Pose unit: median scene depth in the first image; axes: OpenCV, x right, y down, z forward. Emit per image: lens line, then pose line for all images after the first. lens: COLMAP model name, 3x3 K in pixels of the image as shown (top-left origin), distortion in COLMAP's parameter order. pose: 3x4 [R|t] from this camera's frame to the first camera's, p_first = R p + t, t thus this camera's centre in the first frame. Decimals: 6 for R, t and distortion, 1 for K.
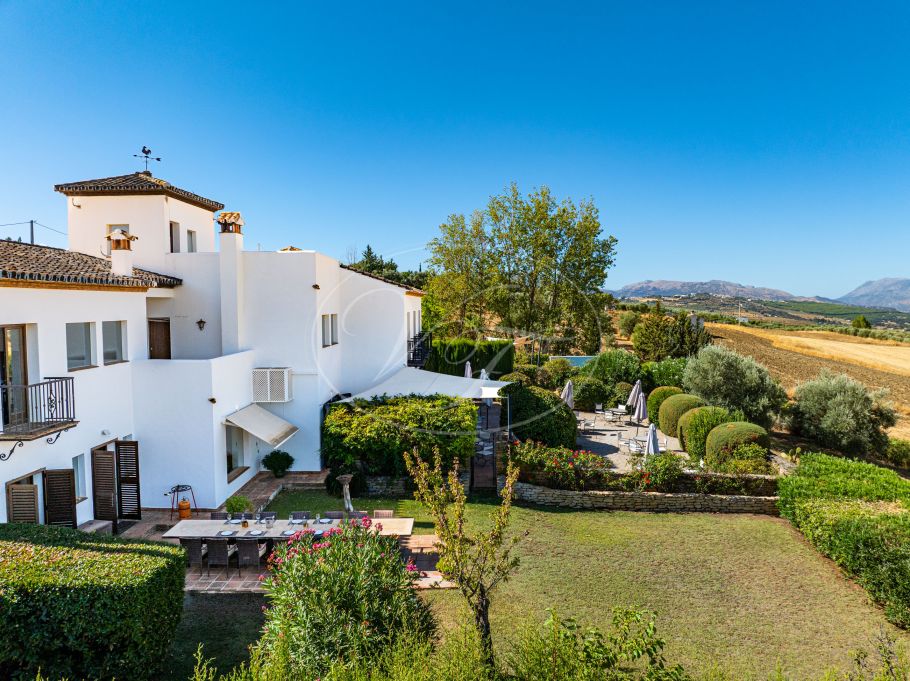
lens RADIAL K [[640.7, 0, 460.5], [0, 640.7, 342.5], [0, 0, 1]] dist [-0.036428, 0.014334]
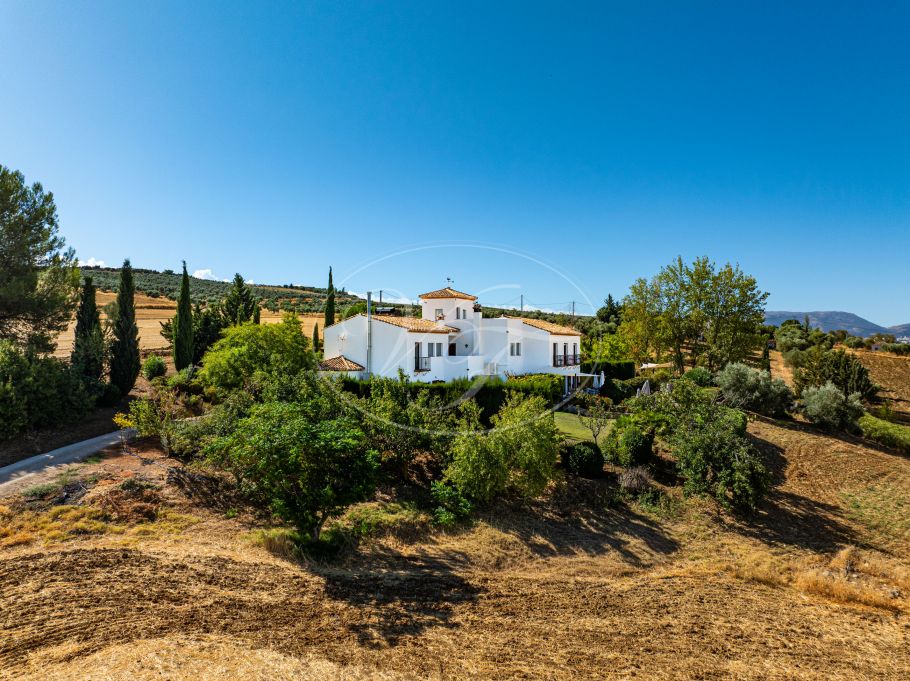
lens RADIAL K [[658.4, 0, 454.1], [0, 658.4, 342.2], [0, 0, 1]] dist [-0.040036, -0.003164]
pose [[0.909393, 0.004966, -0.415908, 0.700815], [-0.031929, 0.997812, -0.057900, 0.118795], [0.414711, 0.065933, 0.907561, -1.543205]]
